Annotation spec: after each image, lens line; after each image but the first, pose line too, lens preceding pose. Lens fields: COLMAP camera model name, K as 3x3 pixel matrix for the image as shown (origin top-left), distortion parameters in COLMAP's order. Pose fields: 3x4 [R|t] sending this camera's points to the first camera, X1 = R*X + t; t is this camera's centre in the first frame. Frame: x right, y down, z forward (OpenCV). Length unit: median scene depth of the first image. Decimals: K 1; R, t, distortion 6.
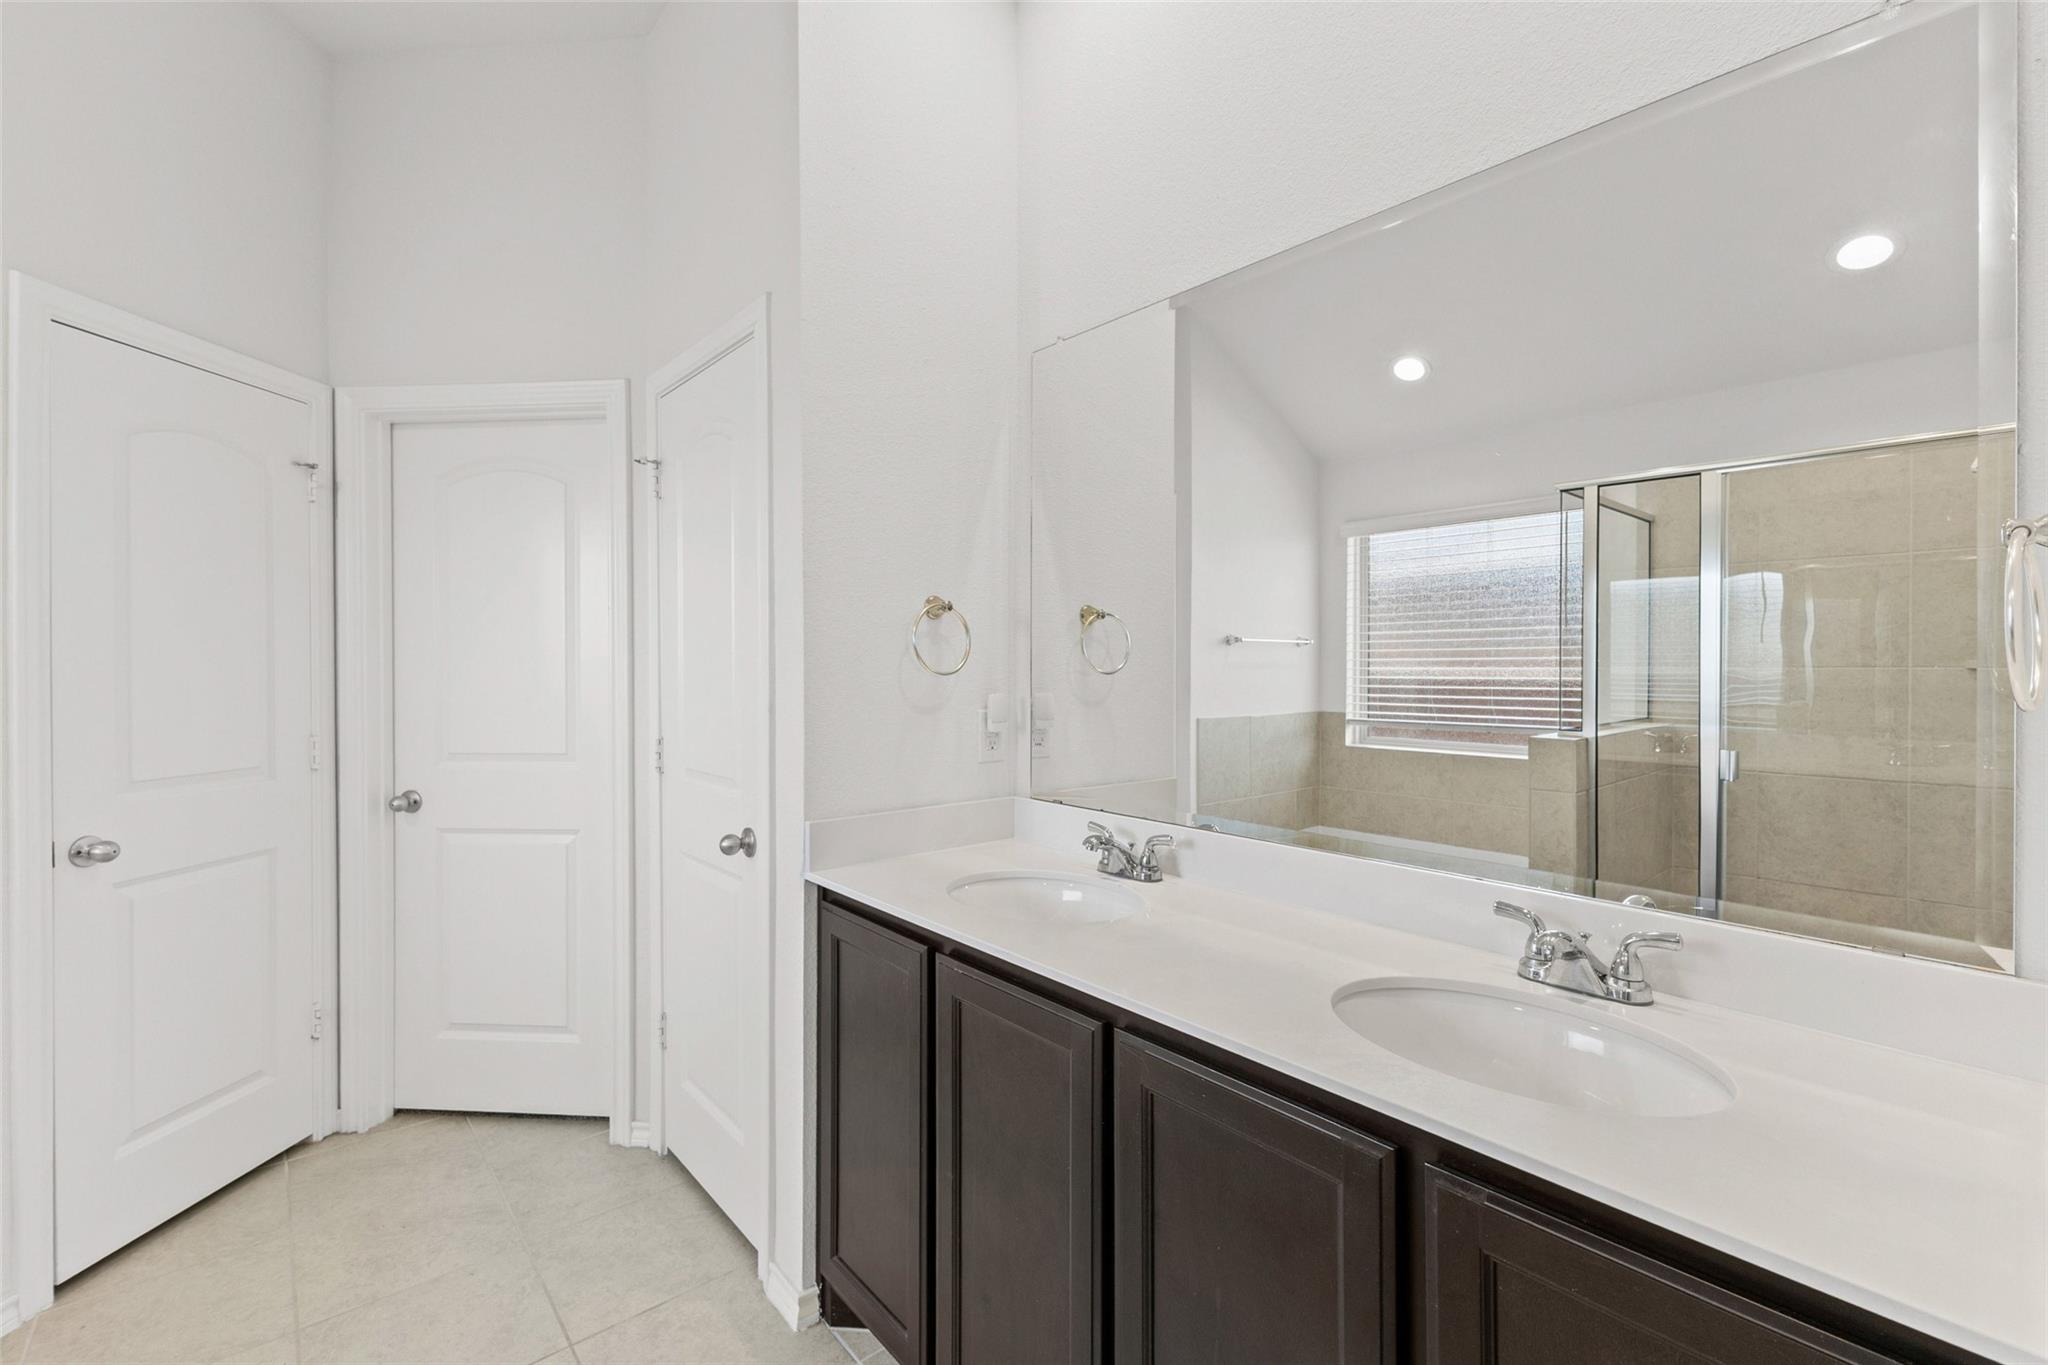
lens RADIAL K [[890.5, 0, 1034.0], [0, 890.5, 666.6], [0, 0, 1]] dist [0.007335, -0.002439]
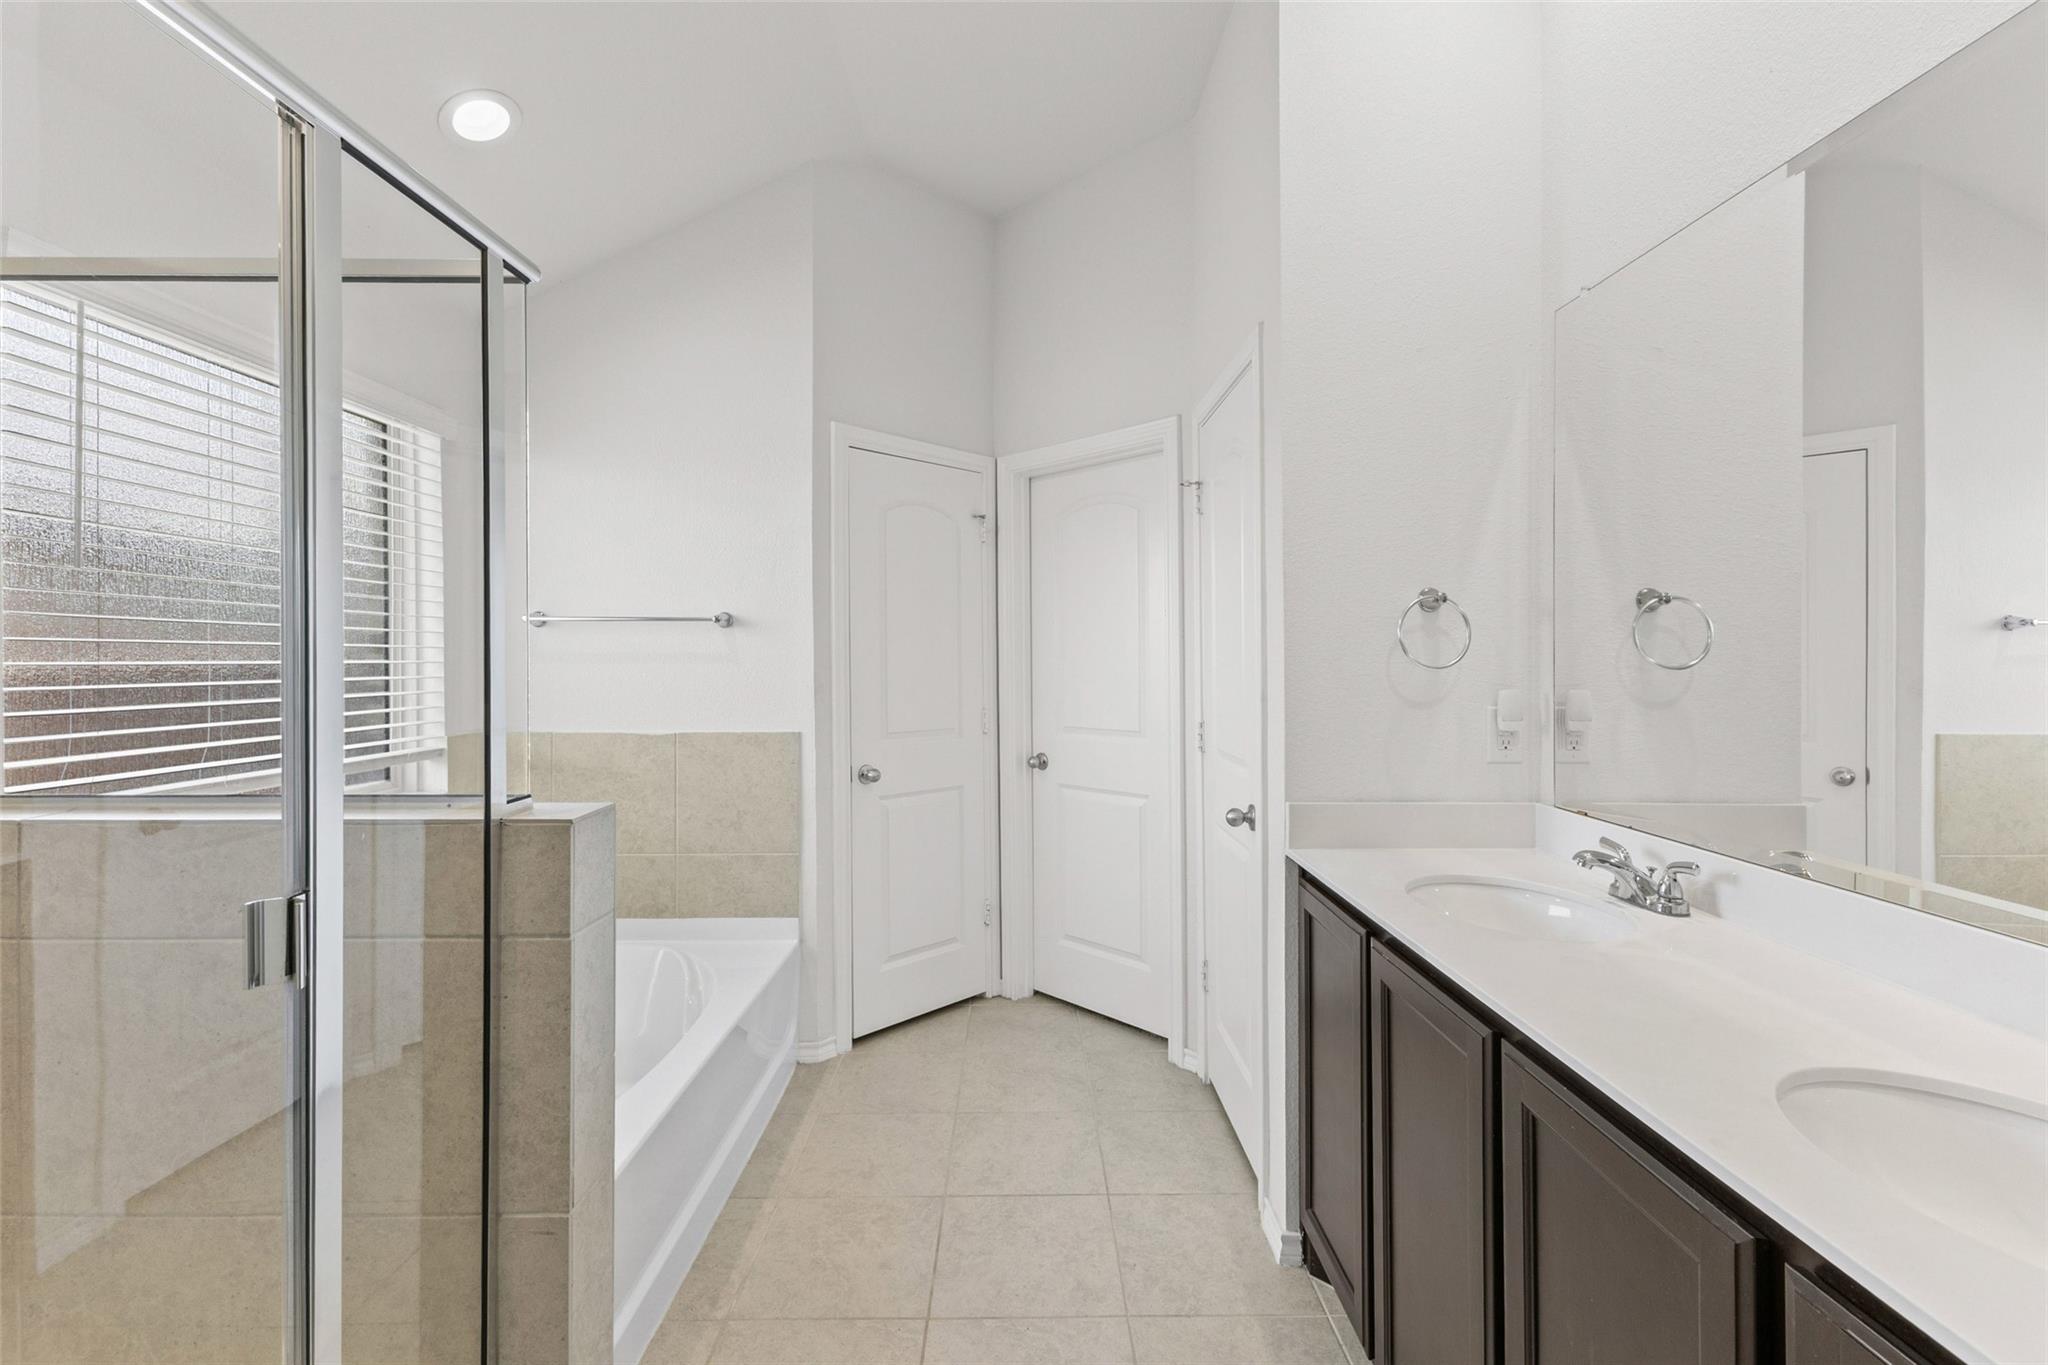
lens RADIAL K [[890.5, 0, 1031.0], [0, 890.5, 668.6], [0, 0, 1]] dist [0.007335, -0.002439]
pose [[0.766412, 0.007518, -0.642305, 0.156456], [-0.002005, 0.999955, 0.009312, 0.000937], [0.642346, -0.005849, 0.766392, -0.027041]]
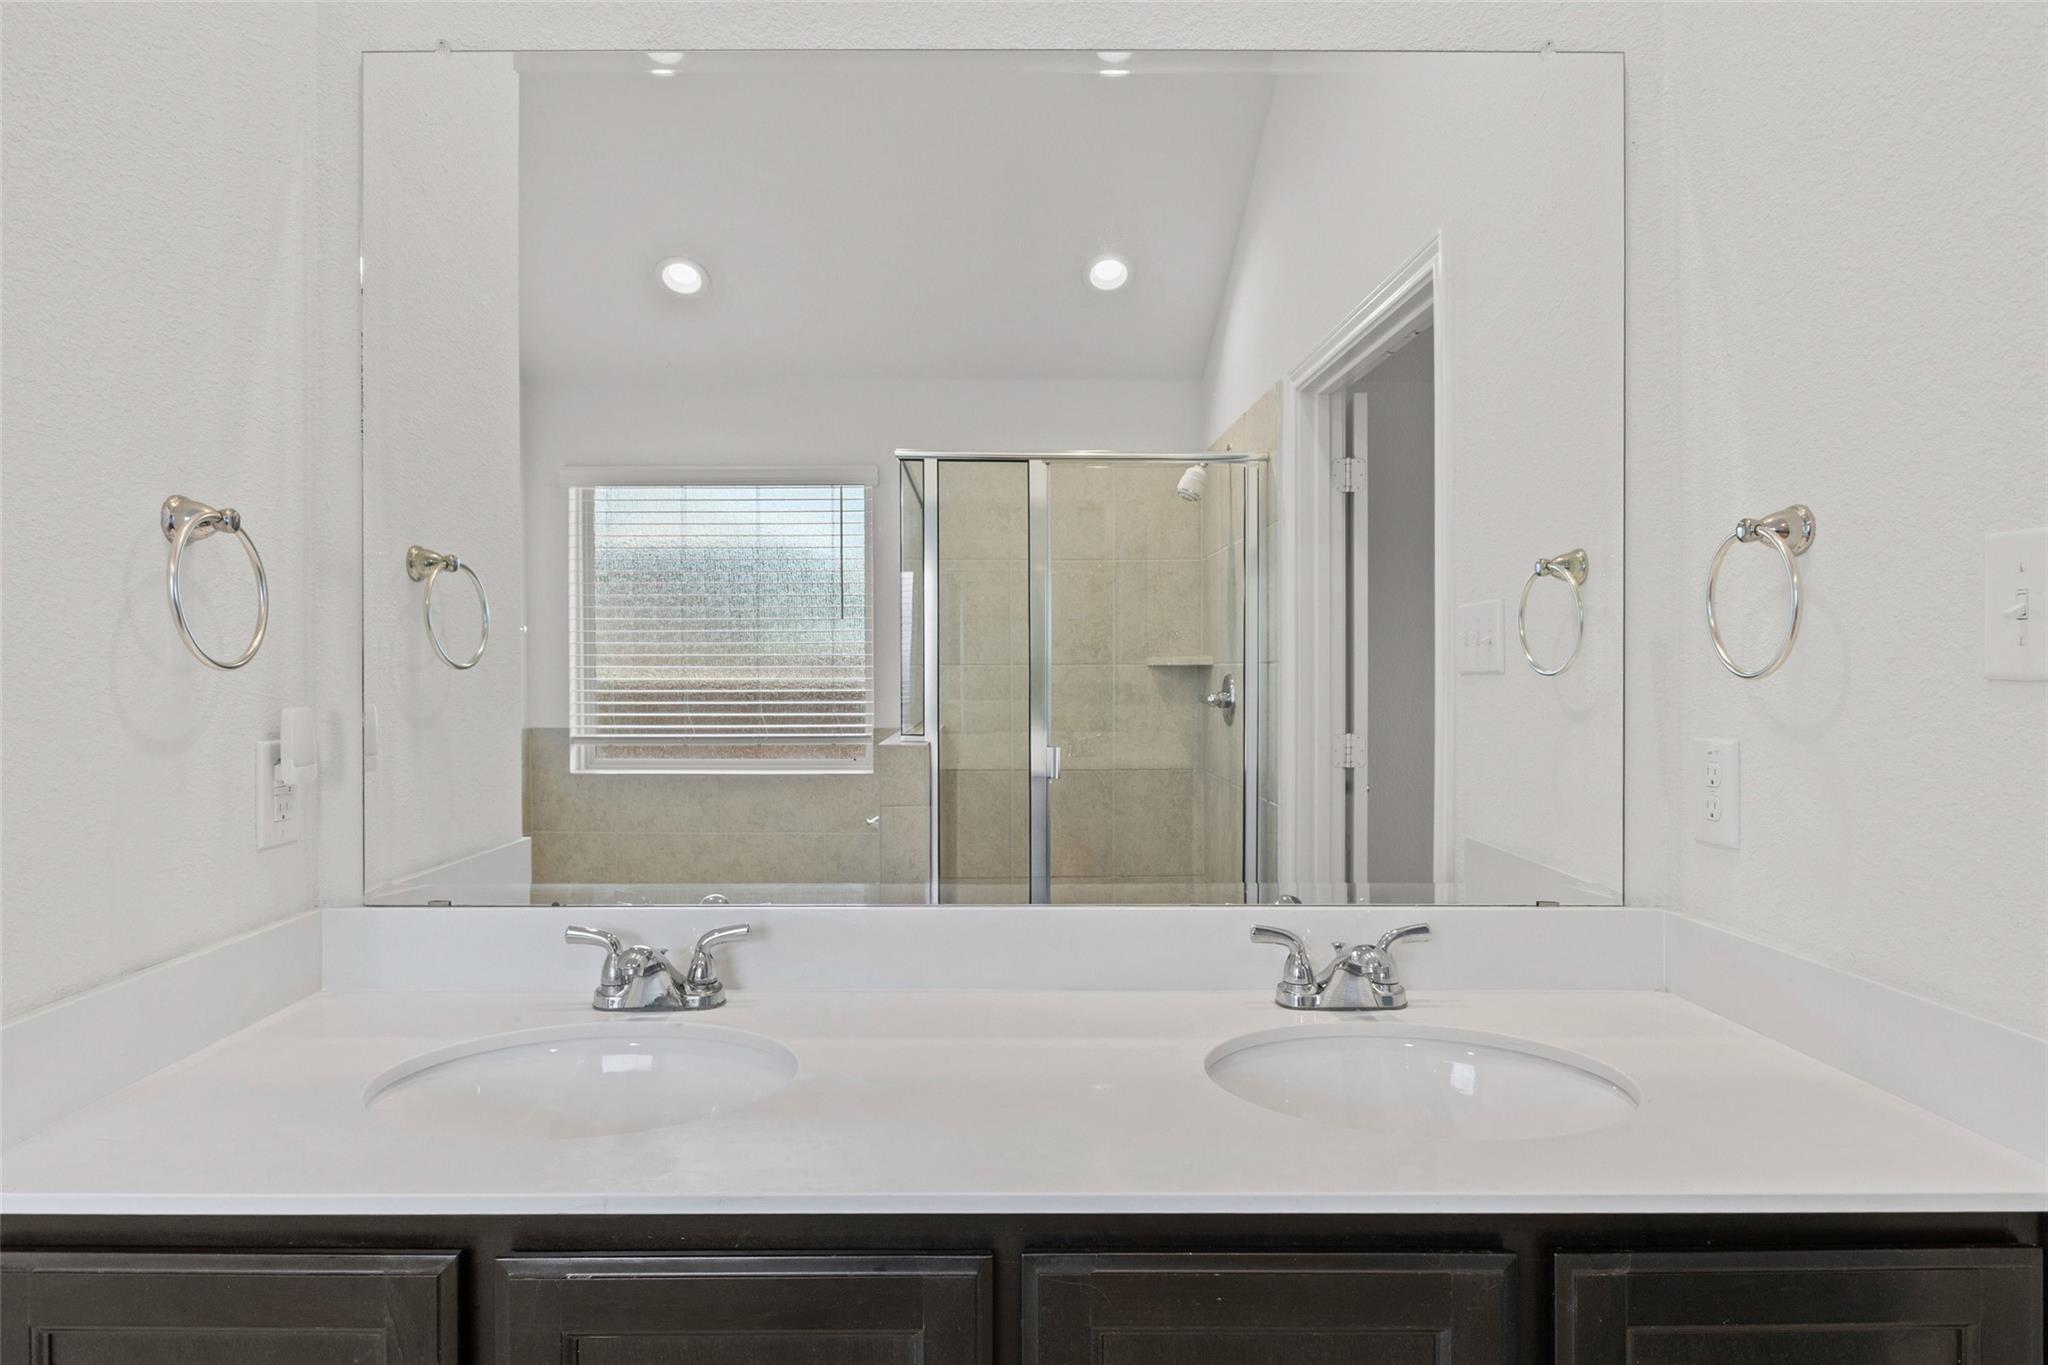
lens RADIAL K [[1131.9, 0, 1017.3], [0, 1131.9, 683.6], [0, 0, 1]] dist [-0.008046, 0.000257]
pose [[0.642737, -0.011416, 0.766002, -0.240832], [0.002306, 0.999913, 0.012968, 0.009040], [-0.766083, -0.006569, 0.642708, 0.261973]]
